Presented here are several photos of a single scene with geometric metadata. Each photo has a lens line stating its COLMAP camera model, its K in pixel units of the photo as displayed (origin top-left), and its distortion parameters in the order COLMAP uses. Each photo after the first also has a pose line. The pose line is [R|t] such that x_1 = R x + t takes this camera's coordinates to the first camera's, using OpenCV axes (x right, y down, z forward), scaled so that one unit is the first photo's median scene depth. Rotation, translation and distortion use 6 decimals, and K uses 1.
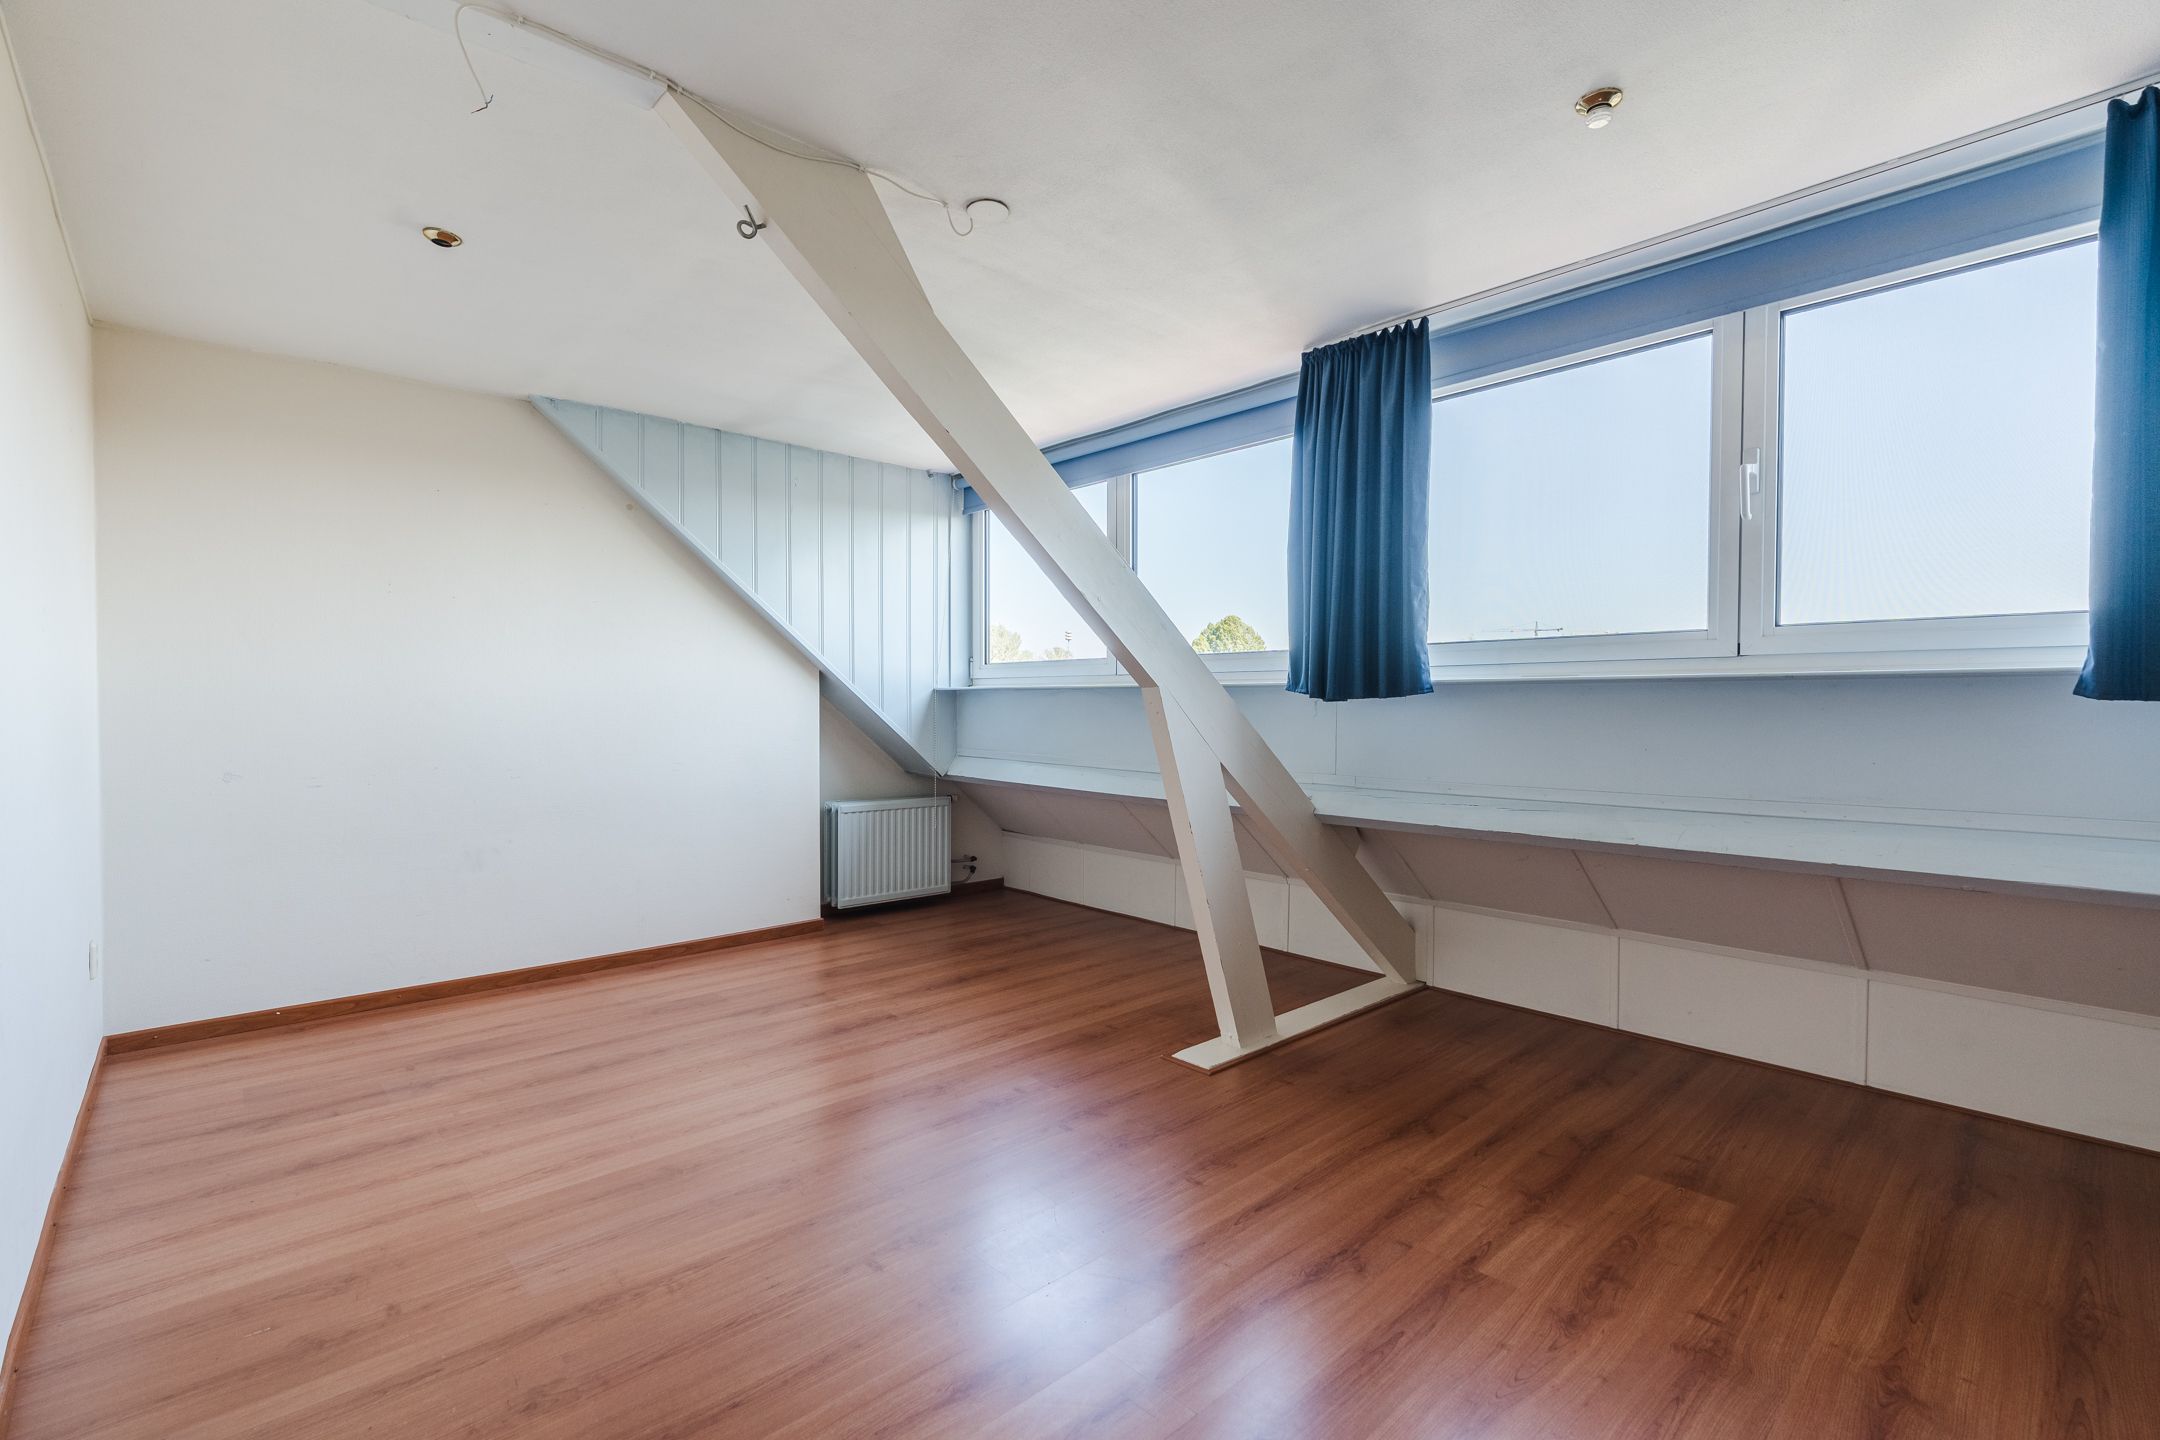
lens RADIAL K [[943.4, 0, 1085.5], [0, 943.4, 710.8], [0, 0, 1]] dist [-0.003930, 0.000151]
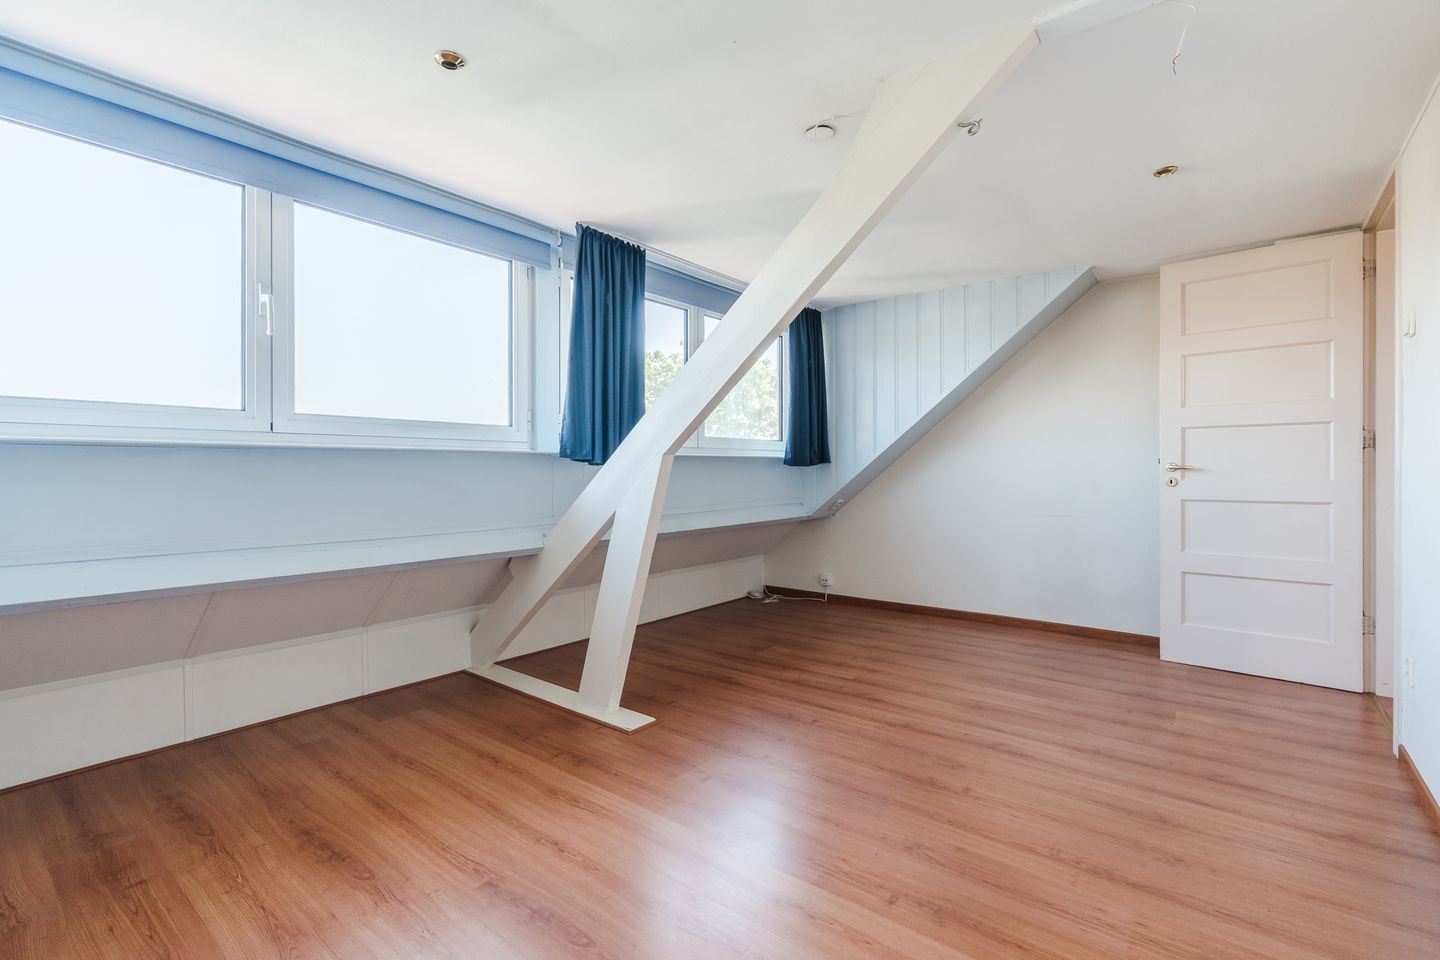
lens RADIAL K [[648.7, 0, 723.4], [0, 648.7, 481.3], [0, 0, 1]] dist [0.010930, 0.000133]
pose [[-0.152431, -0.018627, 0.988138, -1.023661], [0.001176, 0.999818, 0.019029, -0.003262], [-0.988313, 0.004063, -0.152382, 1.247525]]
